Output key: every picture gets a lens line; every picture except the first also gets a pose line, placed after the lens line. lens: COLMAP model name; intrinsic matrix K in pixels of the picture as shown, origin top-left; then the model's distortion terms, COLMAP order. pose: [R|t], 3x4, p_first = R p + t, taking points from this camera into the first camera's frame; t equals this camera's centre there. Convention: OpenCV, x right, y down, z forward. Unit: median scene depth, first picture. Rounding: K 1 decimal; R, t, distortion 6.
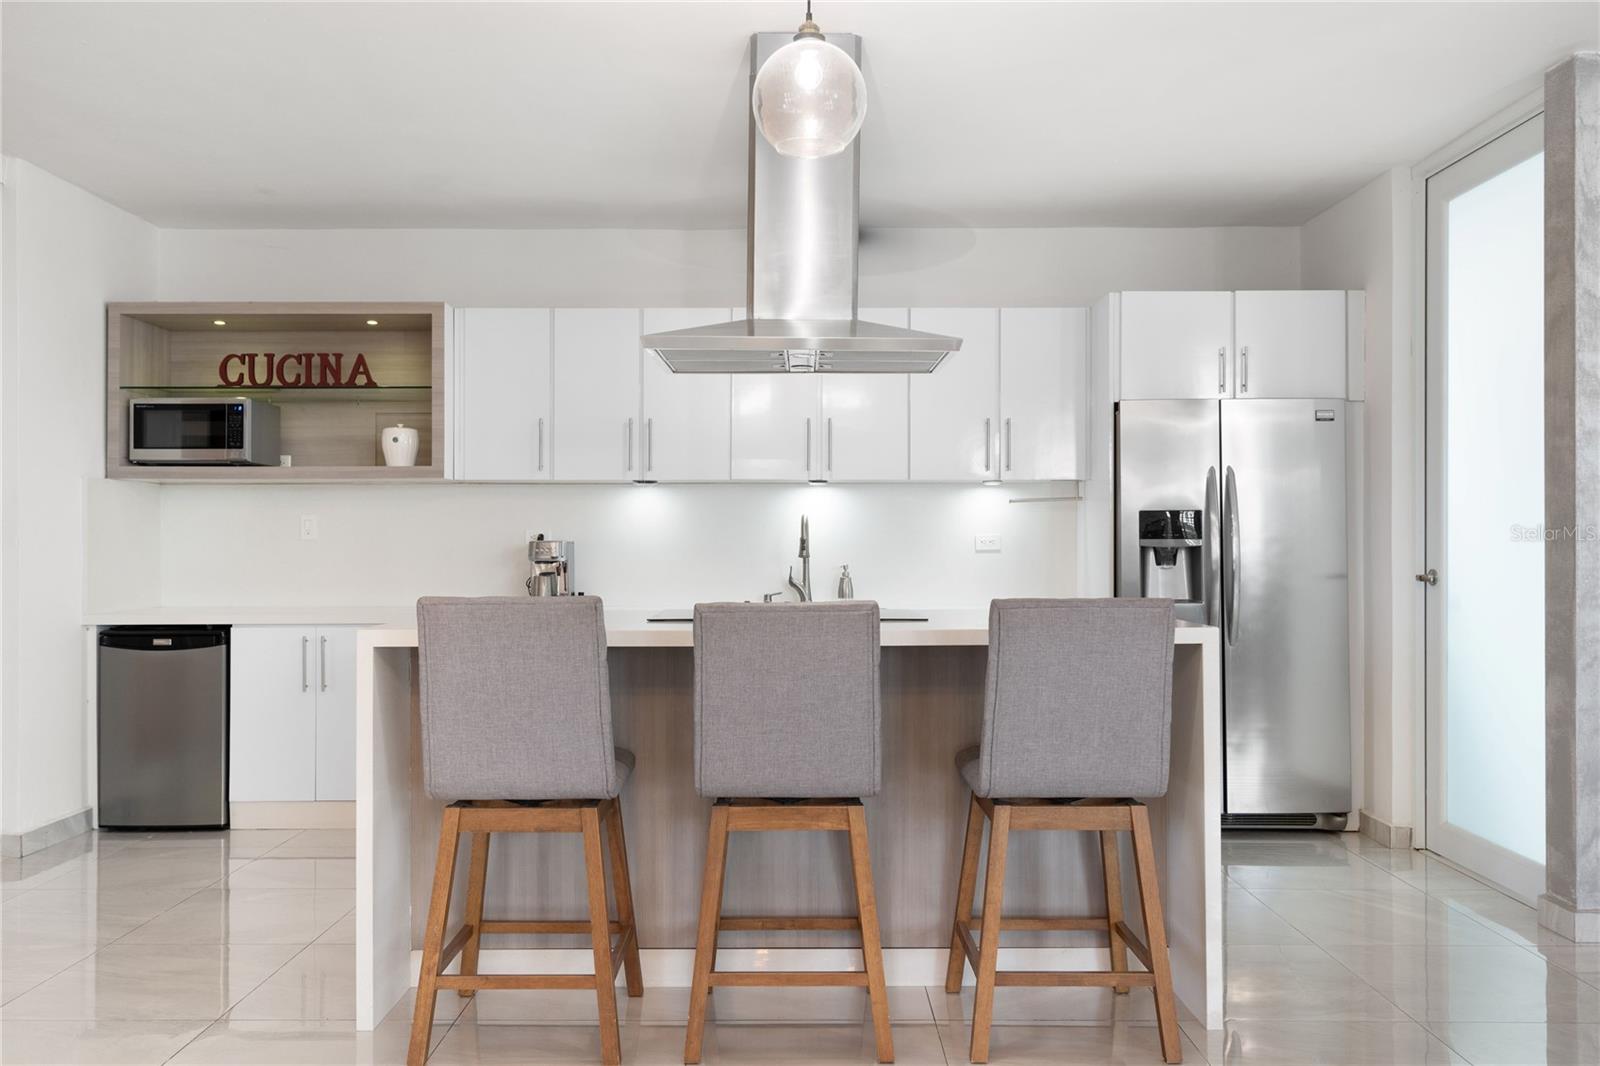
lens RADIAL K [[1235.6, 0, 783.9], [0, 1235.6, 539.7], [0, 0, 1]] dist [0.005700, -0.000497]
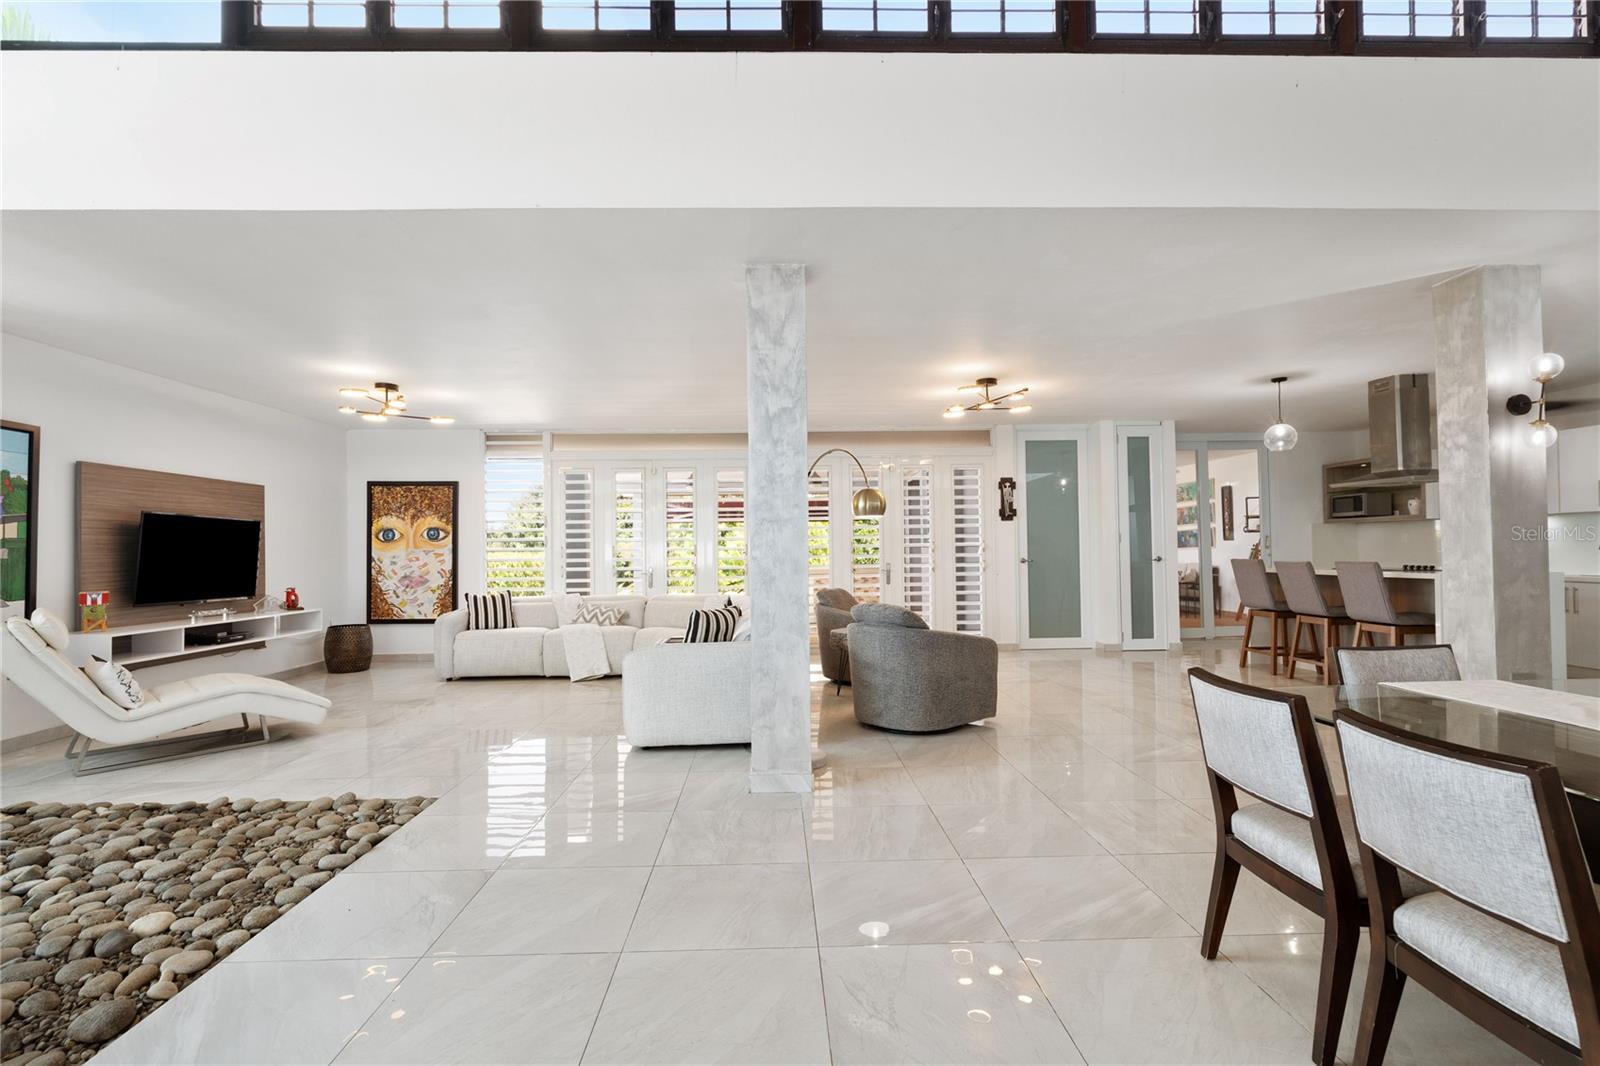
lens RADIAL K [[726.6, 0, 790.3], [0, 726.6, 536.4], [0, 0, 1]] dist [-0.002262, 0.001902]
pose [[0.040068, -0.017879, -0.999037, 1.149844], [0.014285, 0.999748, -0.017319, -0.005996], [0.999095, -0.013577, 0.040313, -0.361505]]
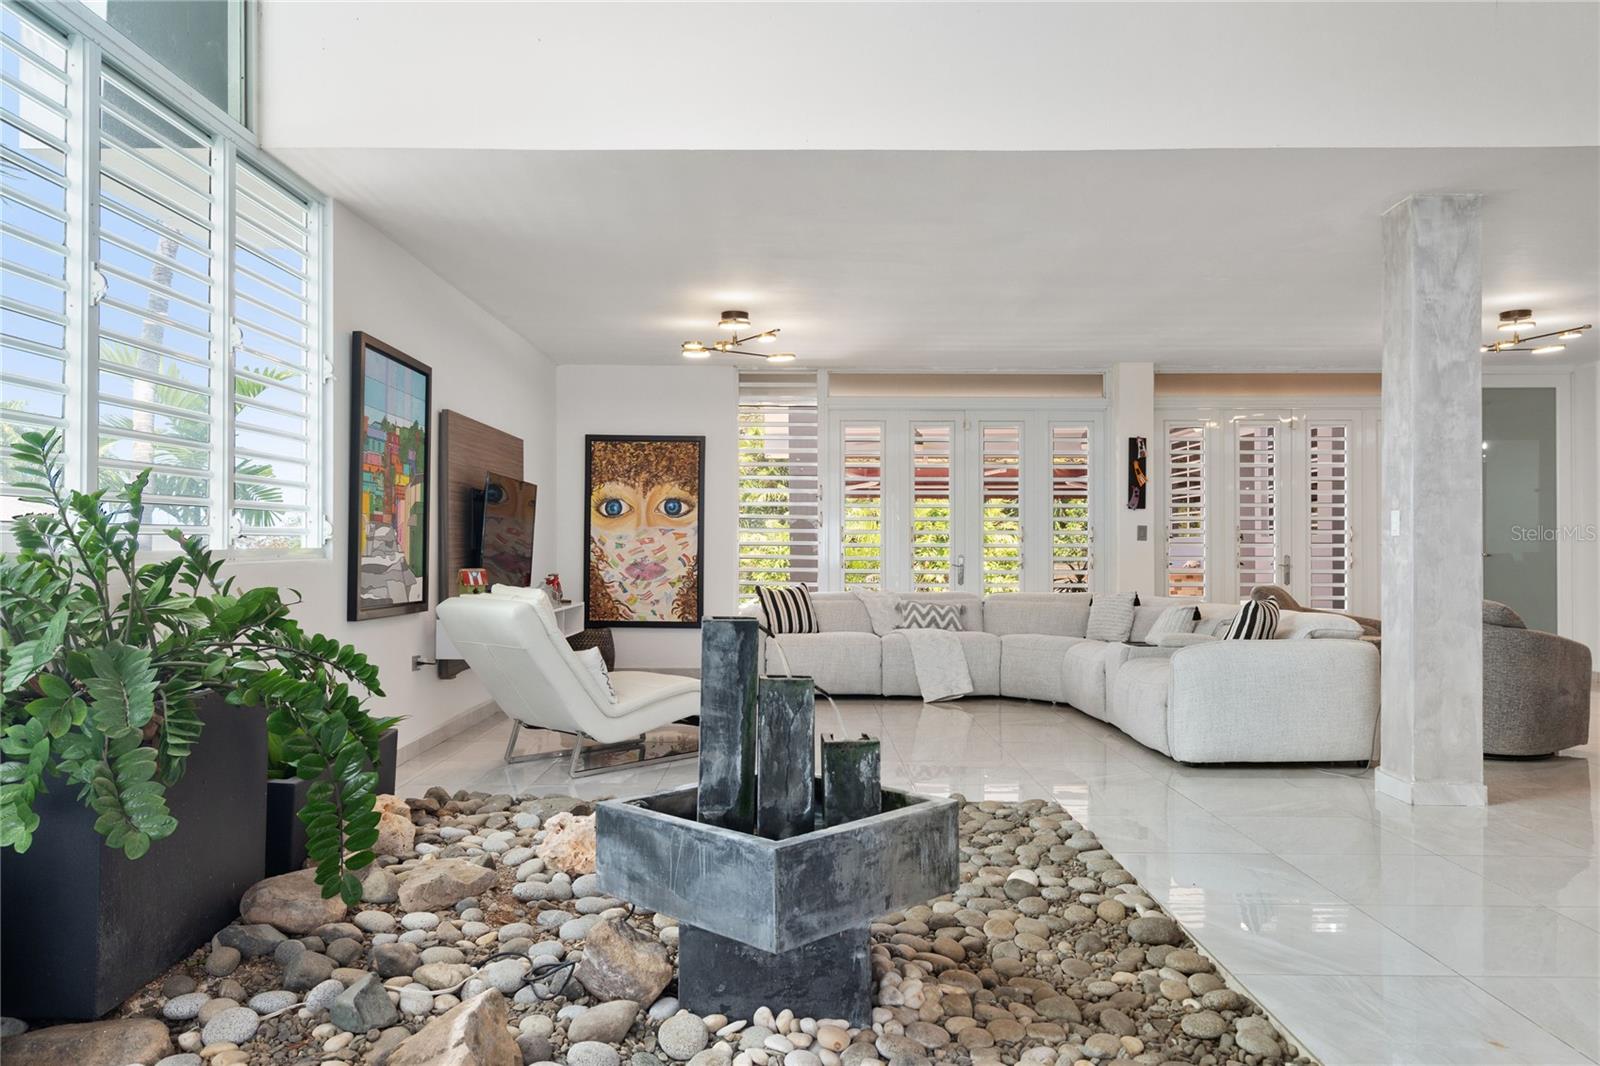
lens RADIAL K [[1163.3, 0, 796.8], [0, 1163.3, 529.9], [0, 0, 1]] dist [0.024388, 0.001693]
pose [[0.012754, -0.012277, -0.999843, 1.410541], [-0.000643, 0.999924, -0.012287, 0.009491], [0.999918, 0.000799, 0.012745, -0.879916]]
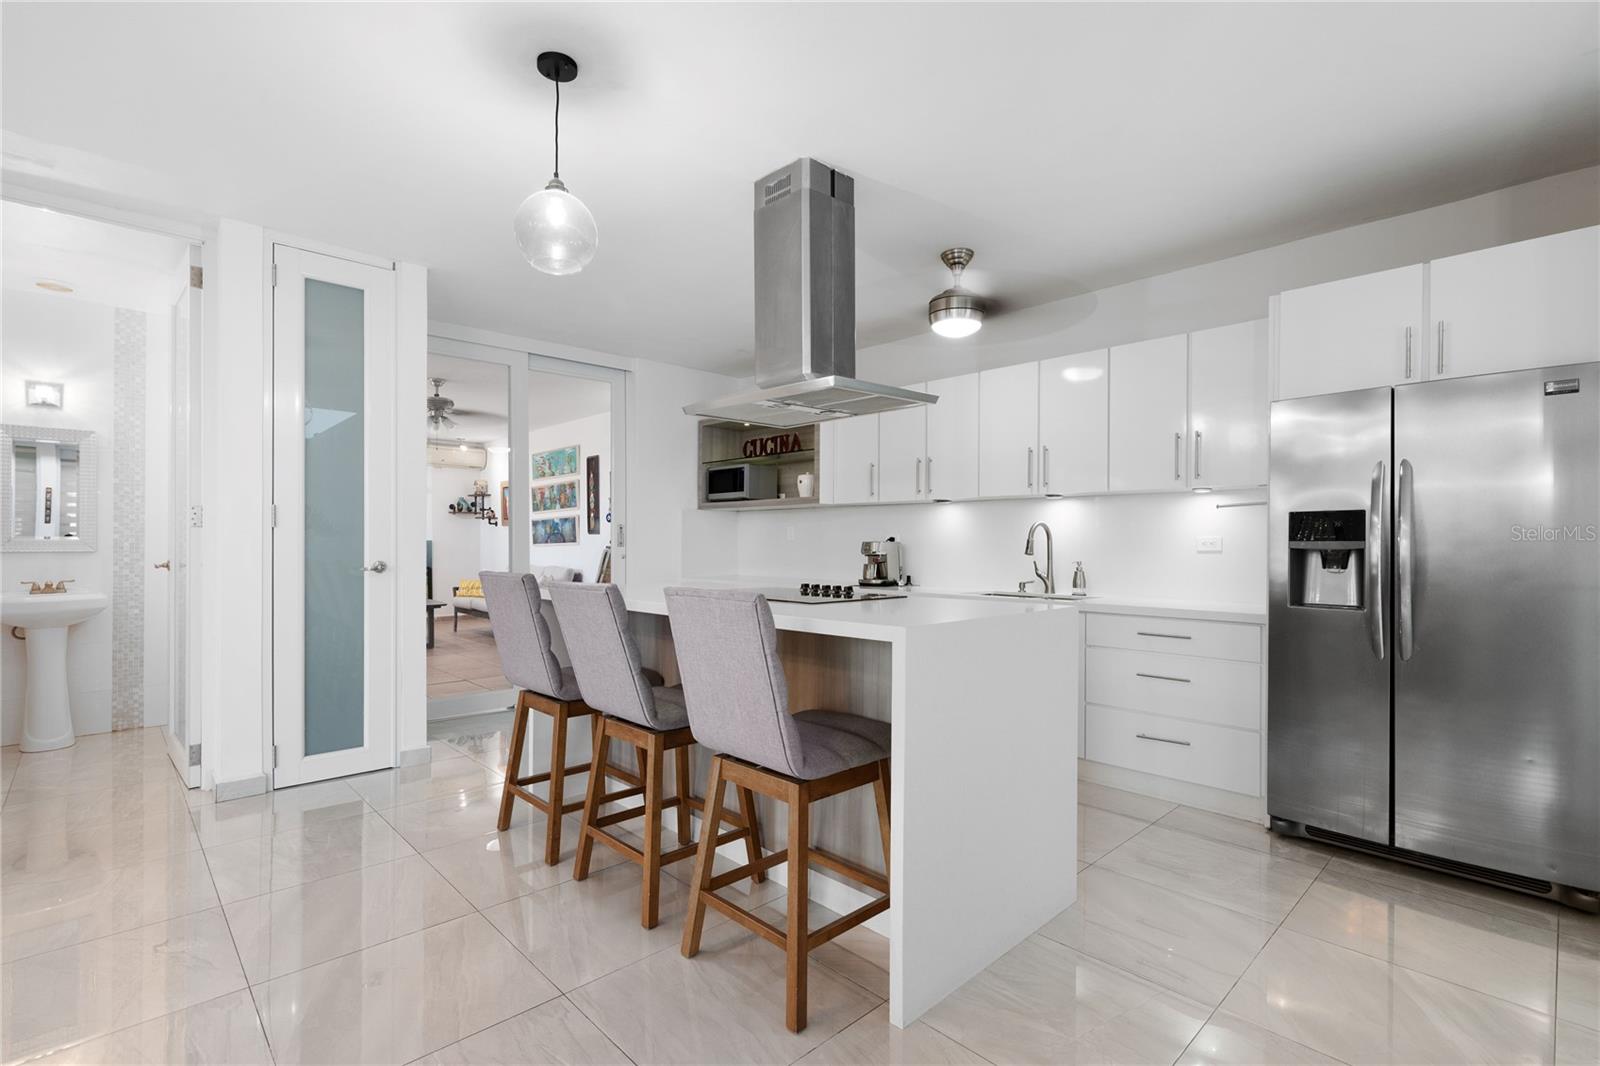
lens RADIAL K [[726.6, 0, 795.6], [0, 726.6, 541.7], [0, 0, 1]] dist [-0.002262, 0.001902]
pose [[0.697844, 0.003119, -0.716243, 0.397939], [-0.002708, 0.999995, 0.001716, -0.000017], [0.716244, 0.000742, 0.697849, 0.293802]]
